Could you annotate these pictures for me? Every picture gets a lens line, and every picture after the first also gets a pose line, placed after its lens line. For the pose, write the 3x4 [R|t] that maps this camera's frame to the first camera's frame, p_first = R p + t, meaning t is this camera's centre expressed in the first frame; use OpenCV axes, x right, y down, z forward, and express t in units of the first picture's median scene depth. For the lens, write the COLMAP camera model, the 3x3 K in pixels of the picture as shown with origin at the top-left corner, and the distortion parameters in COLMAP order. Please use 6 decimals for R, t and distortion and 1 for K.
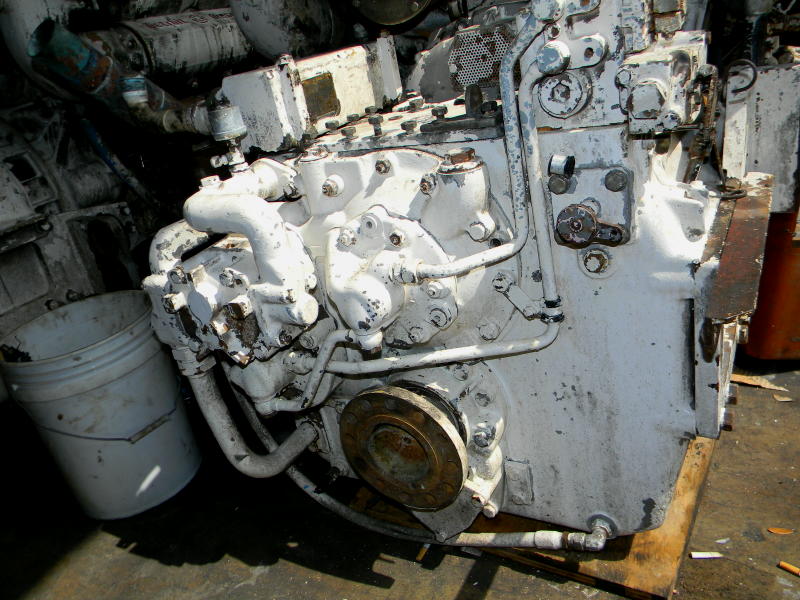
lens RADIAL K [[646.5, 0, 400.0], [0, 646.5, 300.0], [0, 0, 1]] dist [0.001046, -0.014998]
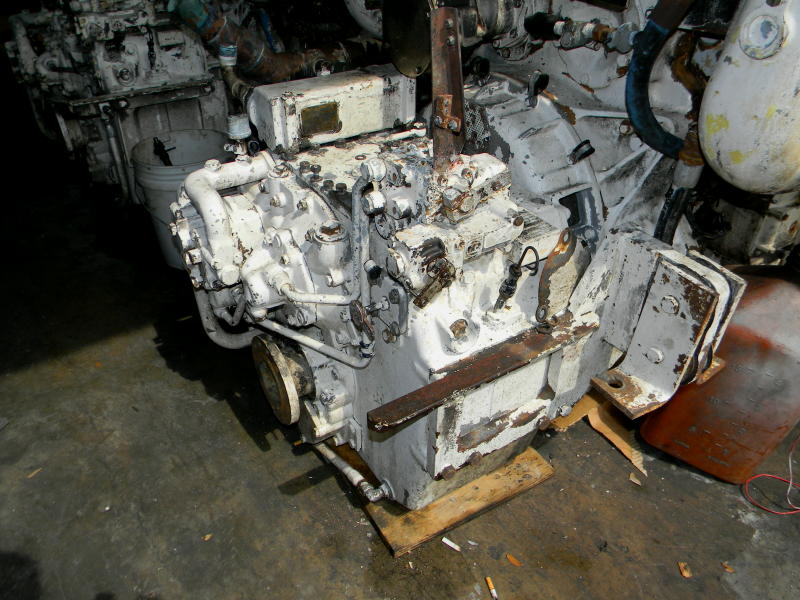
lens RADIAL K [[646.5, 0, 400.0], [0, 646.5, 300.0], [0, 0, 1]] dist [0.001046, -0.014998]
pose [[0.868262, 0.423557, -0.258302, 0.487283], [-0.347359, 0.890769, 0.293039, -0.407738], [0.354206, -0.164711, 0.920548, -0.203800]]
